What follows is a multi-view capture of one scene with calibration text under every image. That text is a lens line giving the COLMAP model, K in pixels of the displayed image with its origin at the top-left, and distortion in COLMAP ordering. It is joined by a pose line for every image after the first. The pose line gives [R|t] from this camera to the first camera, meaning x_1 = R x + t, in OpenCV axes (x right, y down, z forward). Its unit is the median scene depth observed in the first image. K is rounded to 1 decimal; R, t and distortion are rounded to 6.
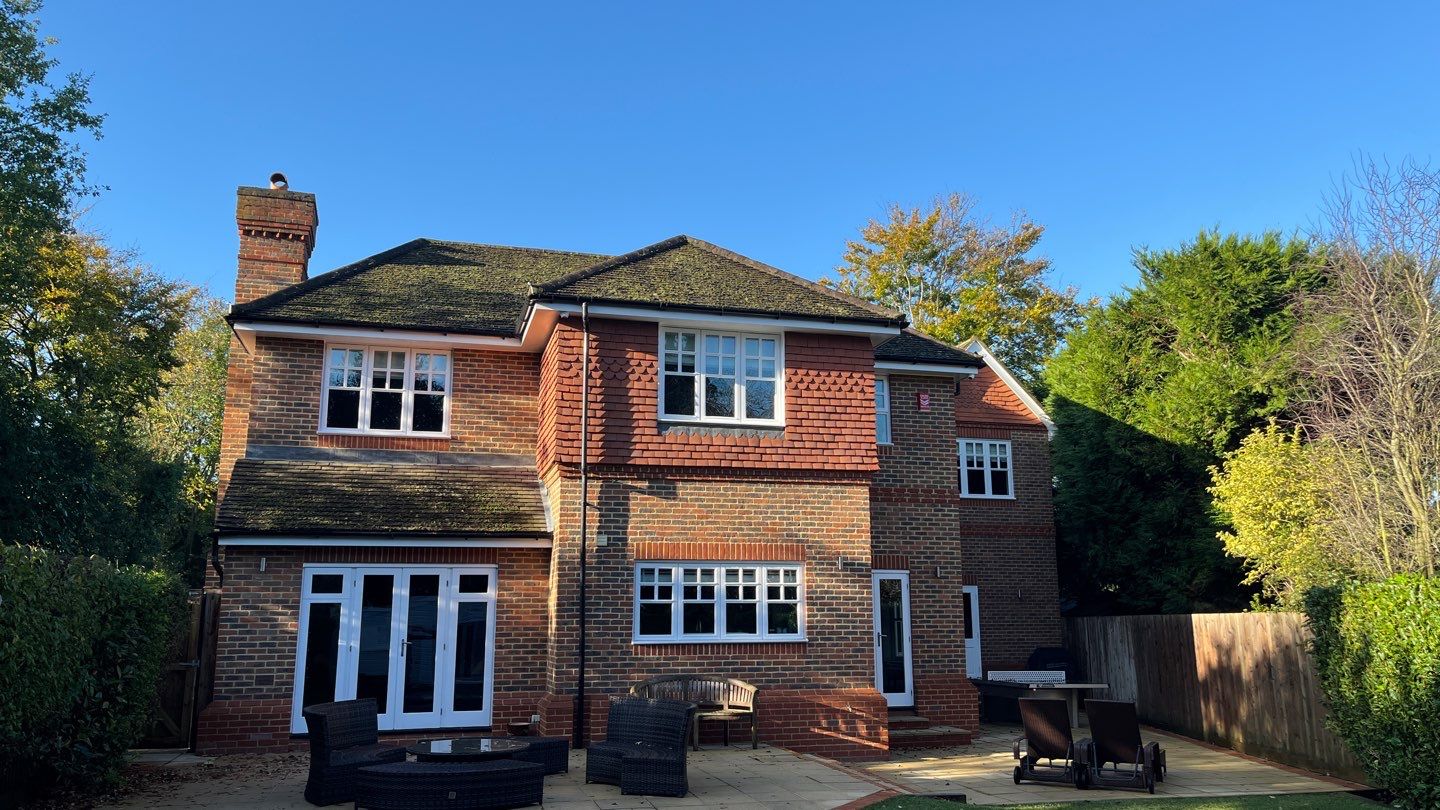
lens RADIAL K [[1097.1, 0, 729.4], [0, 1097.1, 404.6], [0, 0, 1]] dist [0.033904, -0.017308]
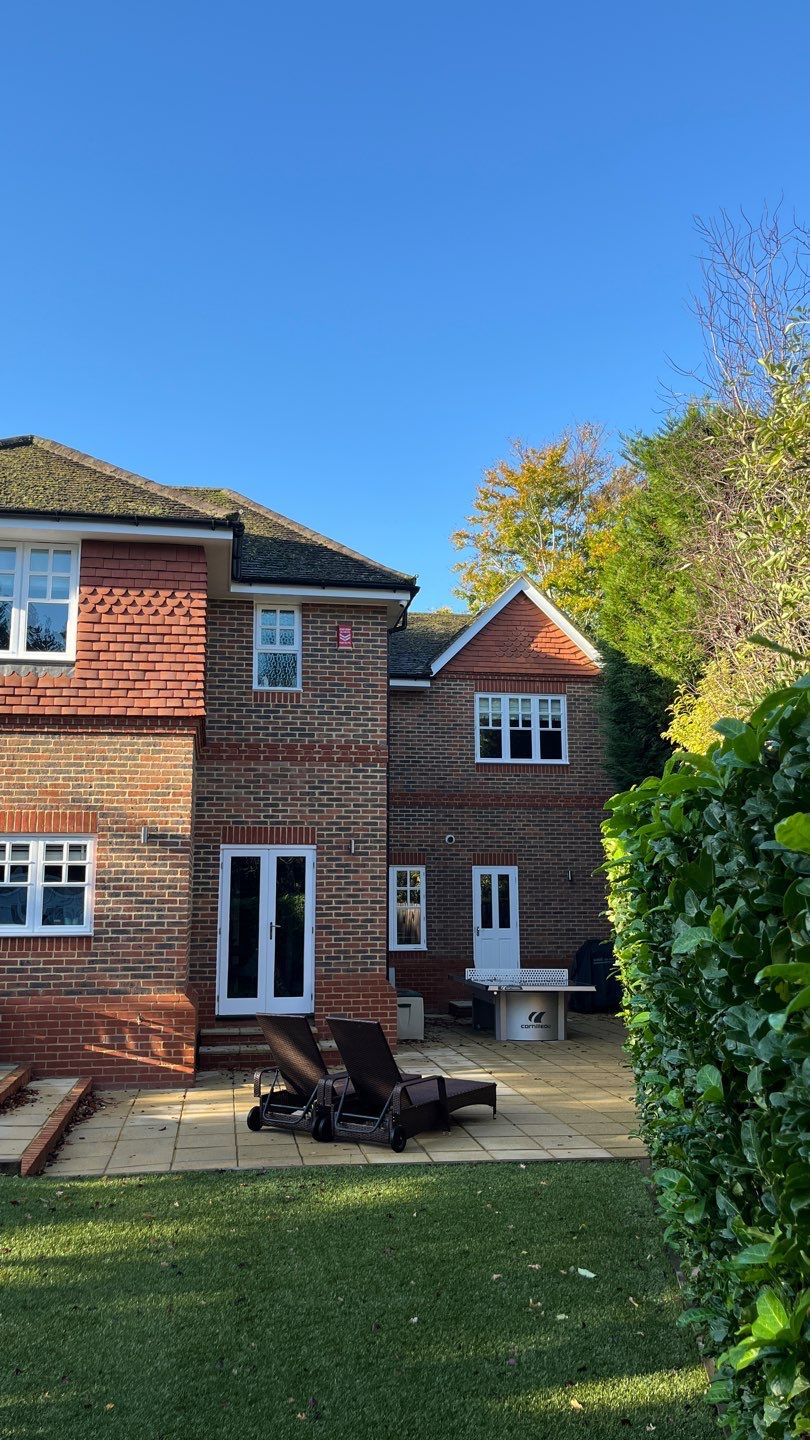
lens RADIAL K [[1097.1, 0, 404.2], [0, 1097.1, 743.7], [0, 0, 1]] dist [0.033904, -0.017308]
pose [[0.994144, -0.015520, -0.106940, 0.367517], [0.020525, 0.998737, 0.045864, 0.047927], [0.106094, -0.047790, 0.993207, 0.249532]]
